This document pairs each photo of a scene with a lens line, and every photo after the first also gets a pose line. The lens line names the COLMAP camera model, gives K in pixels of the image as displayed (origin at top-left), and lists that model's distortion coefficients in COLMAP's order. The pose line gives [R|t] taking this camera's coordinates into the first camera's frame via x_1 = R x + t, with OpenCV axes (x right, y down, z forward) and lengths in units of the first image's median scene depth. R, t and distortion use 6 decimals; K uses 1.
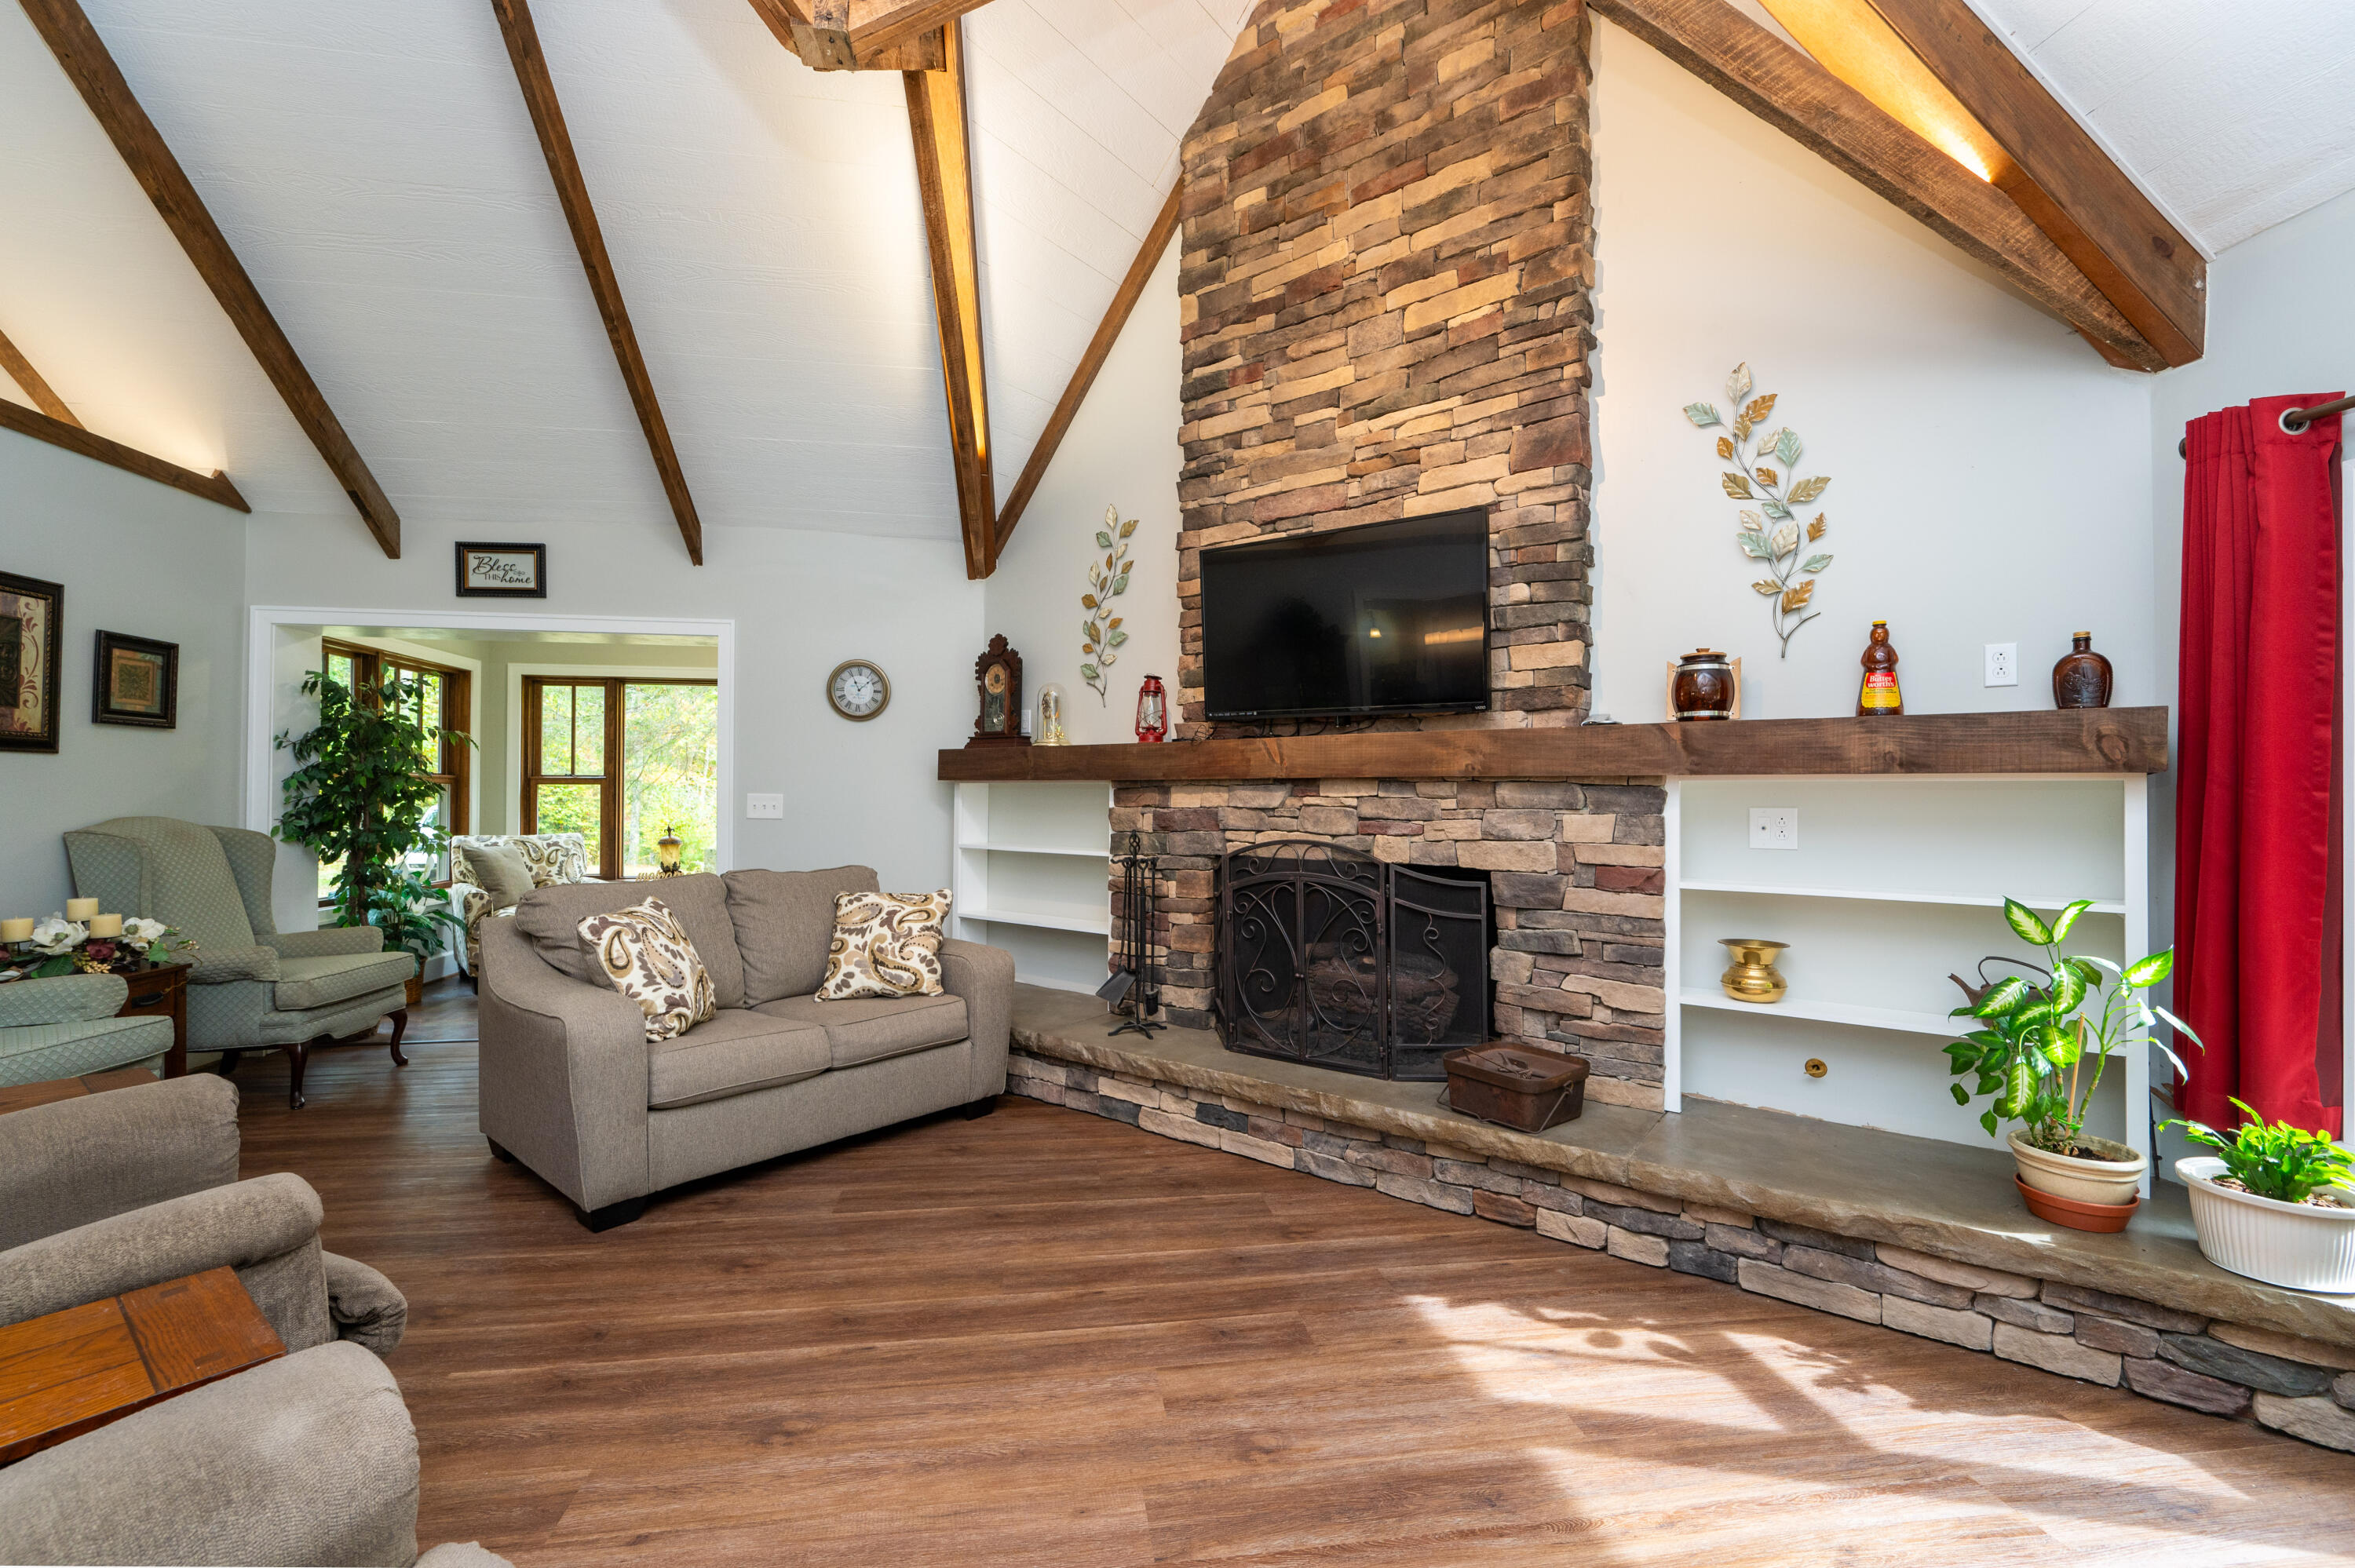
lens RADIAL K [[973.3, 0, 1177.5], [0, 973.3, 784.0], [0, 0, 1]] dist [-0.000871, -0.000368]
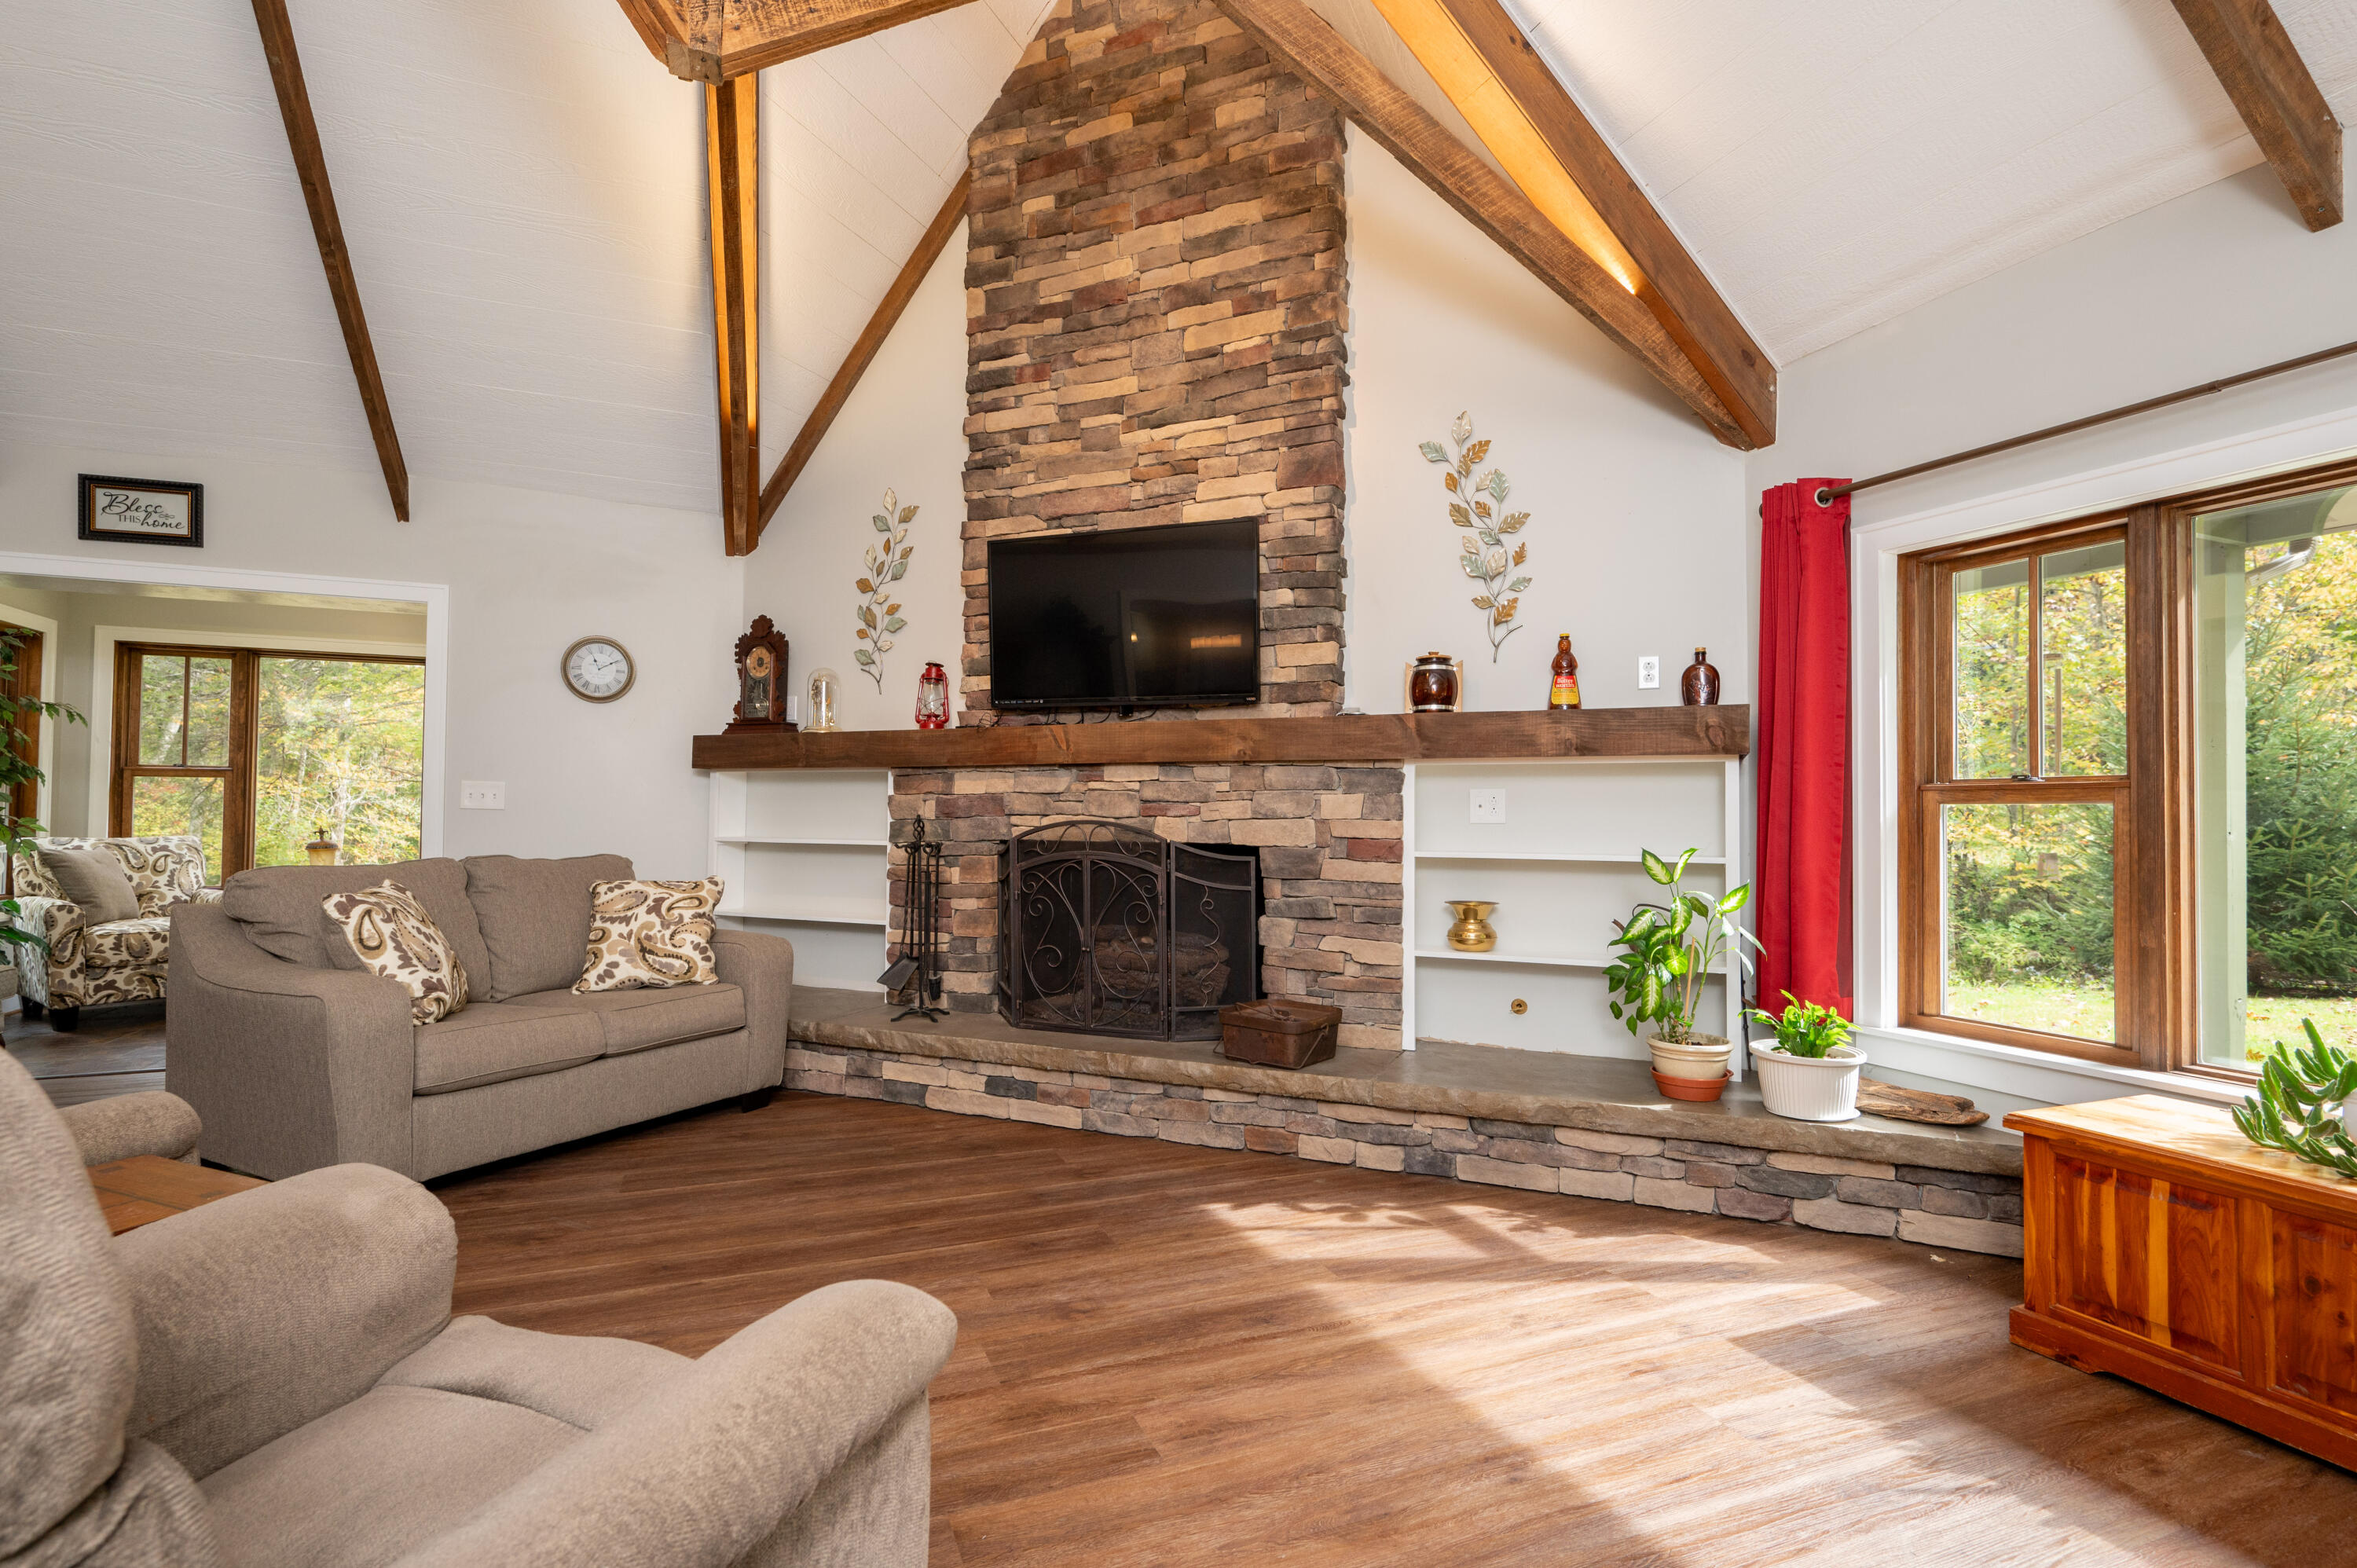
lens RADIAL K [[1036.4, 0, 1178.5], [0, 1036.4, 784.0], [0, 0, 1]] dist [0.000336, -0.000140]
pose [[0.970792, 0.006920, 0.239824, -0.050307], [-0.004489, 0.999933, -0.010683, 0.031265], [-0.239881, 0.009295, 0.970758, -0.122294]]
